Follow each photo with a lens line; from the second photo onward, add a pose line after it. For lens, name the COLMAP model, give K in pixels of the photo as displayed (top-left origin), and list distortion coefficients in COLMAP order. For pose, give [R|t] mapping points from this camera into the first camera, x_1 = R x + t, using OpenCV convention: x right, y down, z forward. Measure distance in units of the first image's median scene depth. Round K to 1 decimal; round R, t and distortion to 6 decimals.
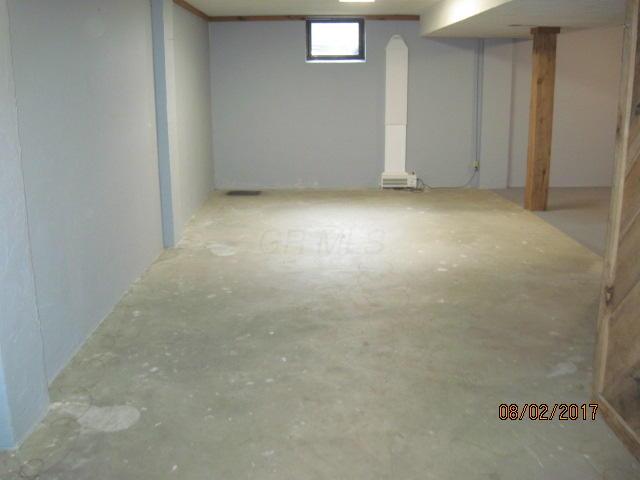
lens RADIAL K [[661.7, 0, 320.0], [0, 661.7, 240.0], [0, 0, 1]] dist [-0.112036, 0.022304]
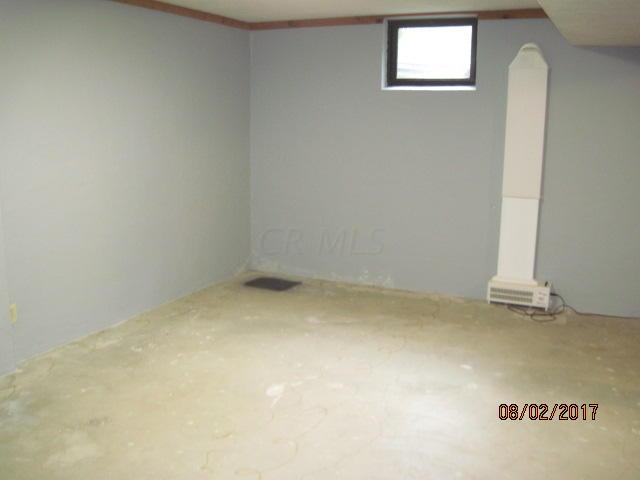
lens RADIAL K [[661.7, 0, 320.0], [0, 661.7, 240.0], [0, 0, 1]] dist [-0.112036, 0.022304]
pose [[0.902578, 0.097356, -0.419374, 0.201392], [-0.116508, 0.992984, -0.020233, -0.106127], [0.414462, 0.067122, 0.907588, 0.406805]]
